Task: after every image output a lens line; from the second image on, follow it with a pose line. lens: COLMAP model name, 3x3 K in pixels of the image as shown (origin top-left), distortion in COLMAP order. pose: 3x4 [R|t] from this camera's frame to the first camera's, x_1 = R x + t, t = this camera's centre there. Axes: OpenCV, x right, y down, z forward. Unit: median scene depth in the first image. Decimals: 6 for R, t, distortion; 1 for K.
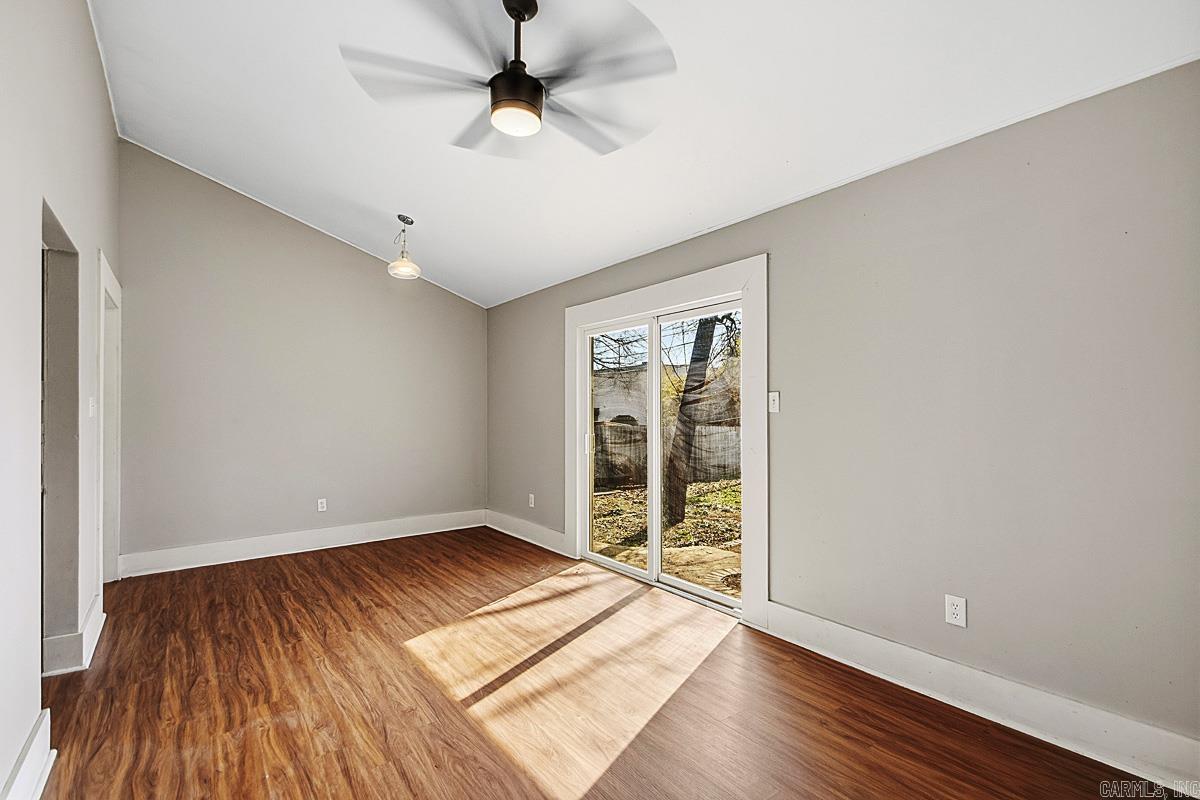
lens RADIAL K [[551.5, 0, 614.2], [0, 551.5, 402.4], [0, 0, 1]] dist [0.024202, -0.010400]
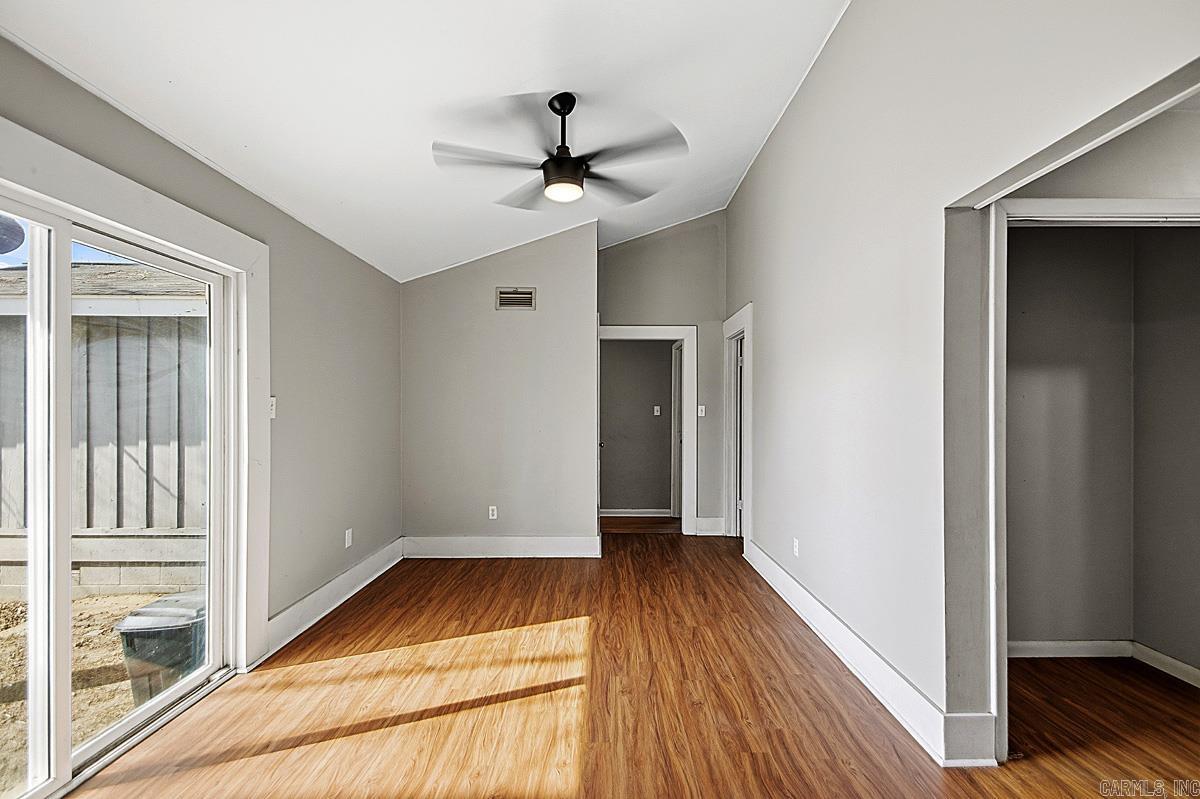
lens RADIAL K [[551.5, 0, 614.2], [0, 551.5, 401.9], [0, 0, 1]] dist [0.024202, -0.010400]
pose [[-0.801047, 0.012190, 0.598478, -1.039092], [-0.002641, 0.999711, -0.023898, 0.015641], [-0.598596, -0.020724, -0.800783, 1.955710]]
